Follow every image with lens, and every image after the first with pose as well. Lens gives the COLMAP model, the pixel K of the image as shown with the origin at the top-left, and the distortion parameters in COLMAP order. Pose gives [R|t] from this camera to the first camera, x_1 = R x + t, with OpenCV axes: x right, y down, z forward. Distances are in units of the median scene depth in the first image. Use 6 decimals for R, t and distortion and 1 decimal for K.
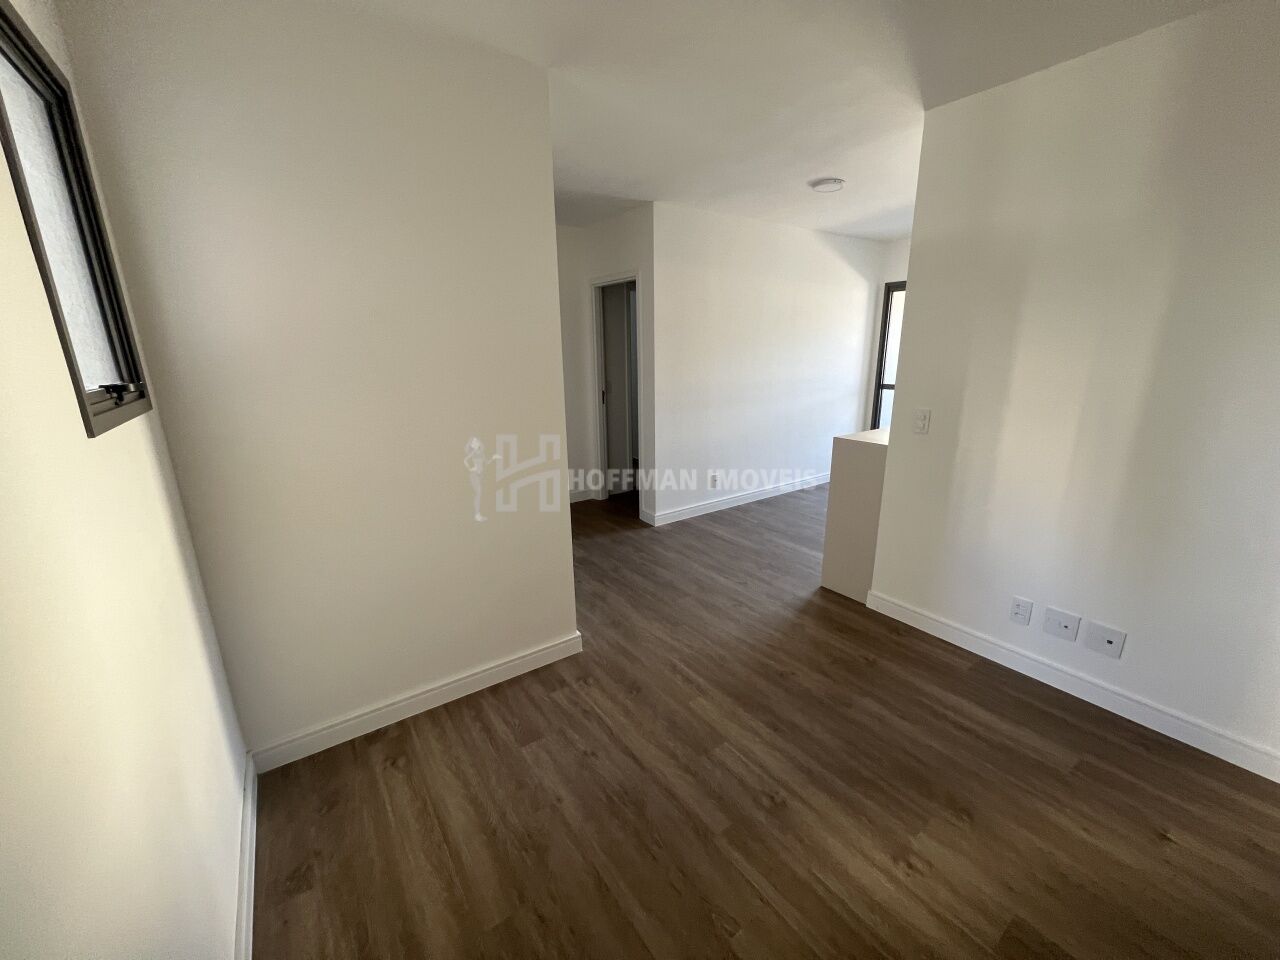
lens RADIAL K [[512.8, 0, 640.0], [0, 512.8, 480.0], [0, 0, 1]] dist [0.000734, -0.000279]
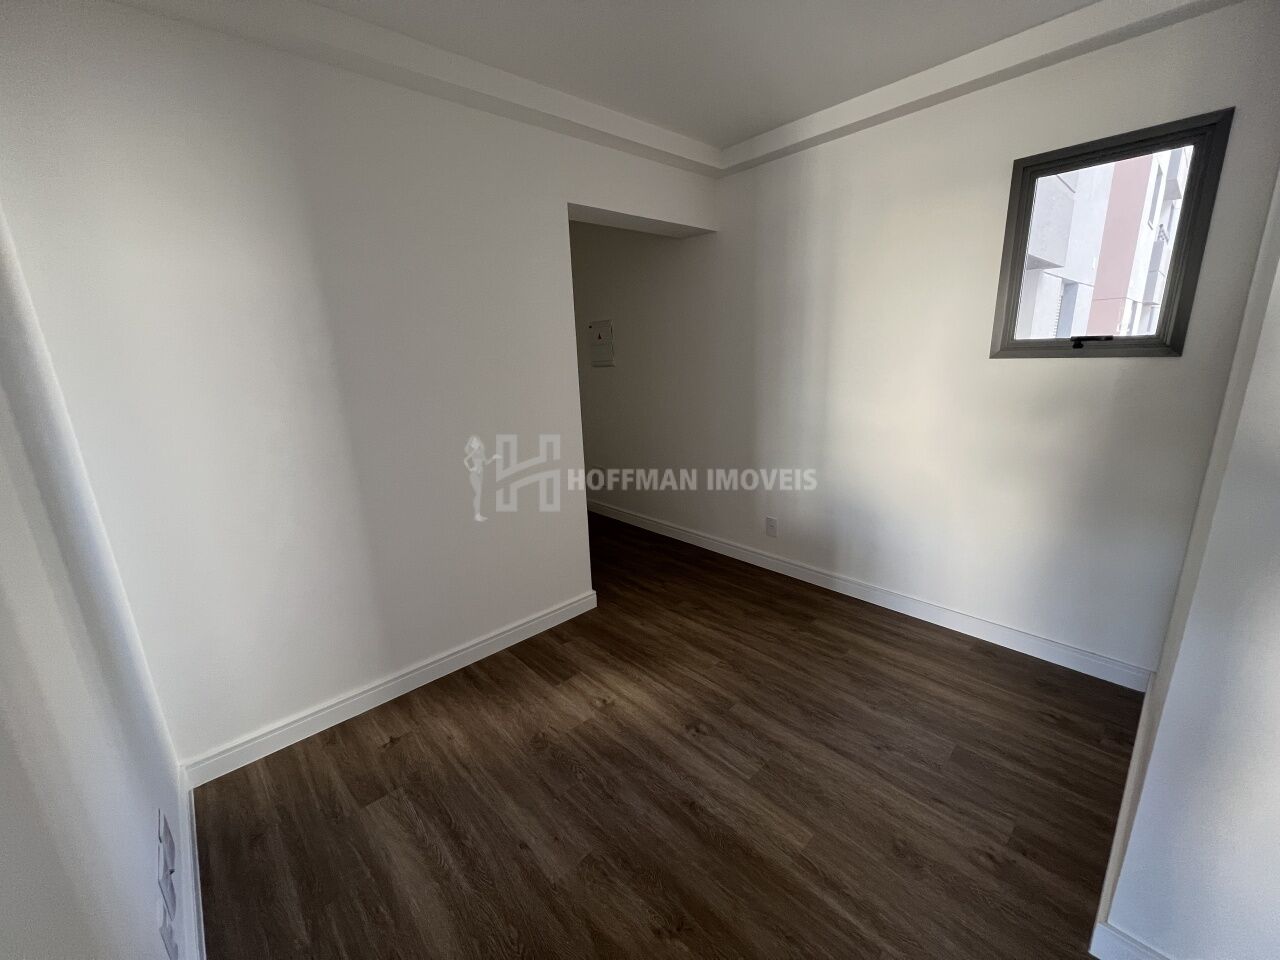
lens RADIAL K [[512.8, 0, 640.0], [0, 512.8, 480.0], [0, 0, 1]] dist [0.000734, -0.000279]
pose [[-0.990269, 0.079726, -0.114062, 0.398652], [0.015077, 0.876267, 0.481591, -0.354093], [0.138344, 0.475185, -0.868942, 1.448491]]
